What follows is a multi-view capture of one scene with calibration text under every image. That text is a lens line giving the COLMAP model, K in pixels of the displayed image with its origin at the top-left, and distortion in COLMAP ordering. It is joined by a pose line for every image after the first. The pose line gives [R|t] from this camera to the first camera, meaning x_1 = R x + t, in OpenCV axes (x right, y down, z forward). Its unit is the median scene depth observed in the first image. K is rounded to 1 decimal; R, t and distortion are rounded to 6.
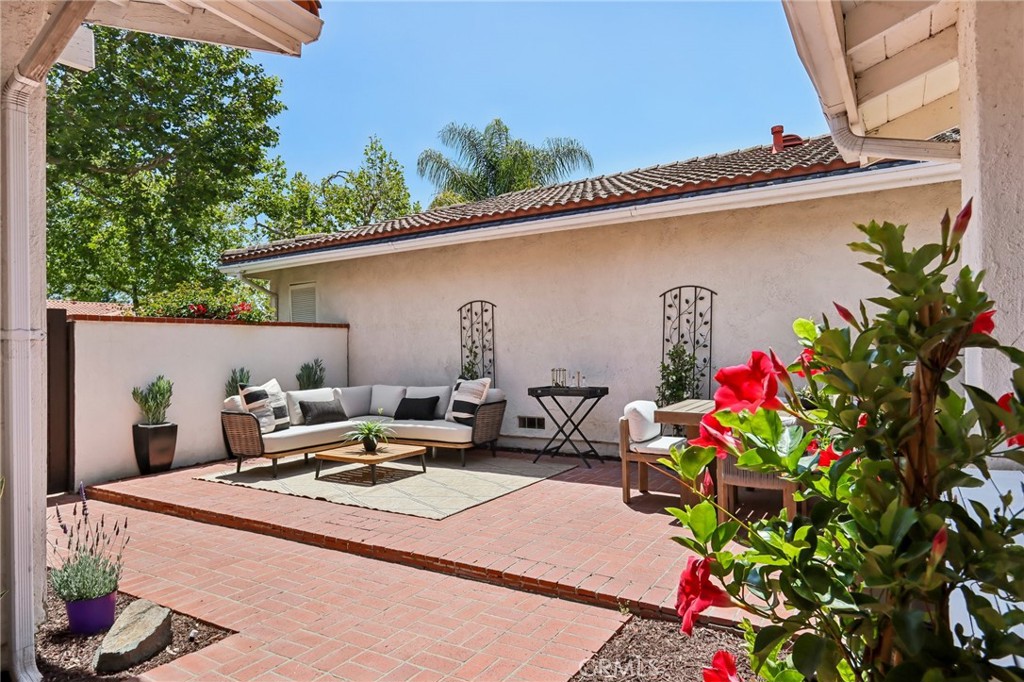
lens RADIAL K [[608.1, 0, 512.0], [0, 608.1, 341.0], [0, 0, 1]] dist [-0.001322, -0.000176]
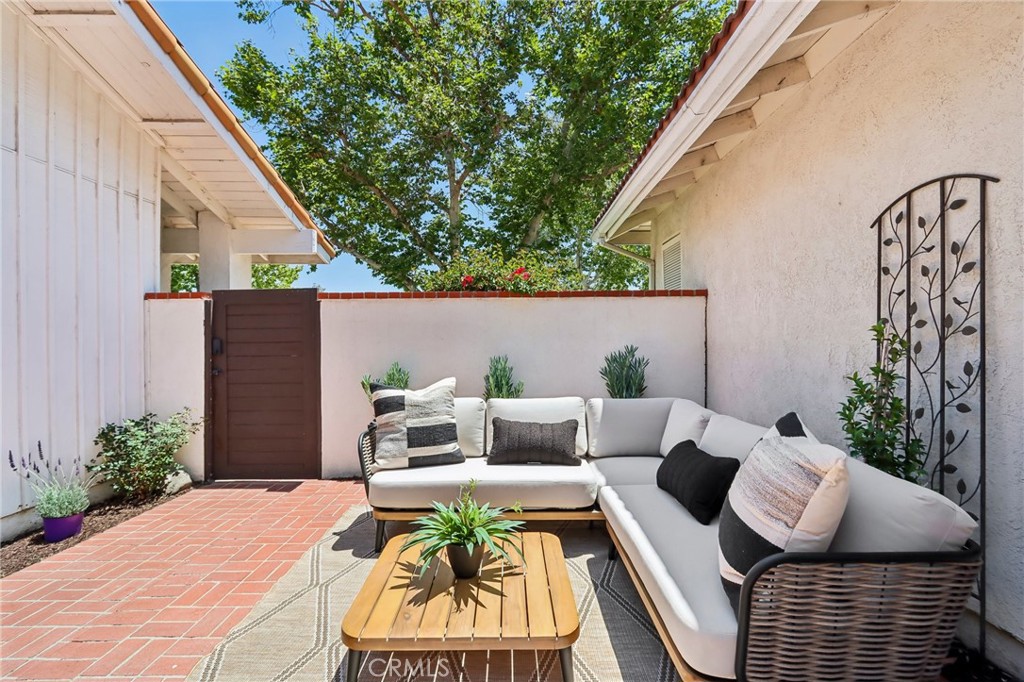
lens RADIAL K [[475.1, 0, 512.0], [0, 475.1, 341.0], [0, 0, 1]] dist [-0.000939, -0.000147]
pose [[0.527547, 0.017888, -0.849337, 0.044121], [0.009866, 0.999582, 0.027181, 0.010652], [0.849468, -0.022719, 0.527150, 0.678350]]
